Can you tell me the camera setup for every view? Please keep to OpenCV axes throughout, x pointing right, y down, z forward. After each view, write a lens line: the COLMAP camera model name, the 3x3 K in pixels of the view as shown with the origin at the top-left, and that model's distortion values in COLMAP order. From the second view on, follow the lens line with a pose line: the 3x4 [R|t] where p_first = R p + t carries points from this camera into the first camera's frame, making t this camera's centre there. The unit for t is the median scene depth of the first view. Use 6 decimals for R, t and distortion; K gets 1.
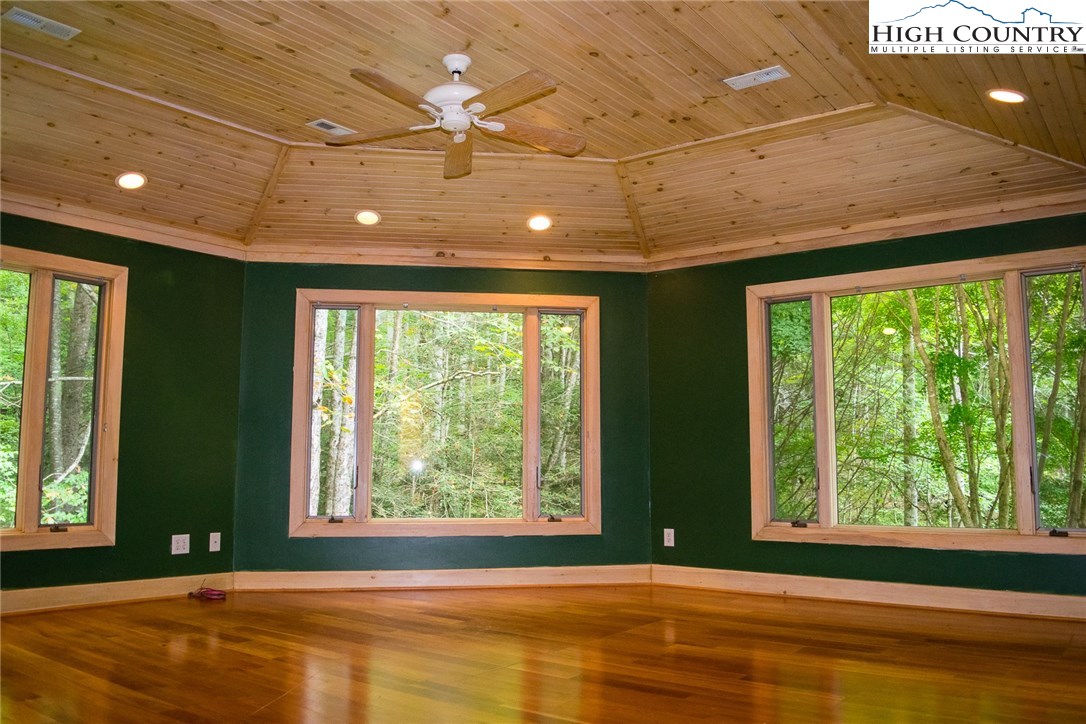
lens RADIAL K [[892.9, 0, 542.8], [0, 892.9, 359.6], [0, 0, 1]] dist [-0.094688, -0.002437]
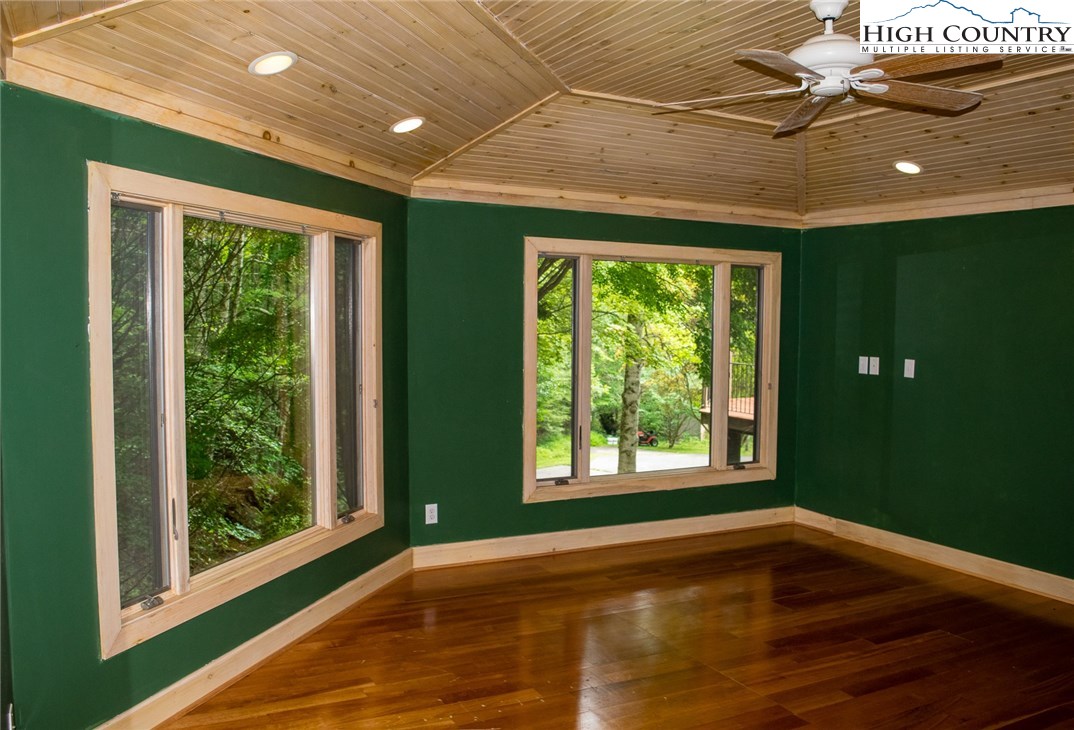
lens RADIAL K [[892.0, 0, 536.8], [0, 892.0, 366.3], [0, 0, 1]] dist [-0.068870, -0.004461]
pose [[0.434624, -0.047329, 0.899368, -0.609128], [-0.122417, 0.986245, 0.111059, -0.053966], [-0.892253, -0.158367, 0.422852, 0.576688]]
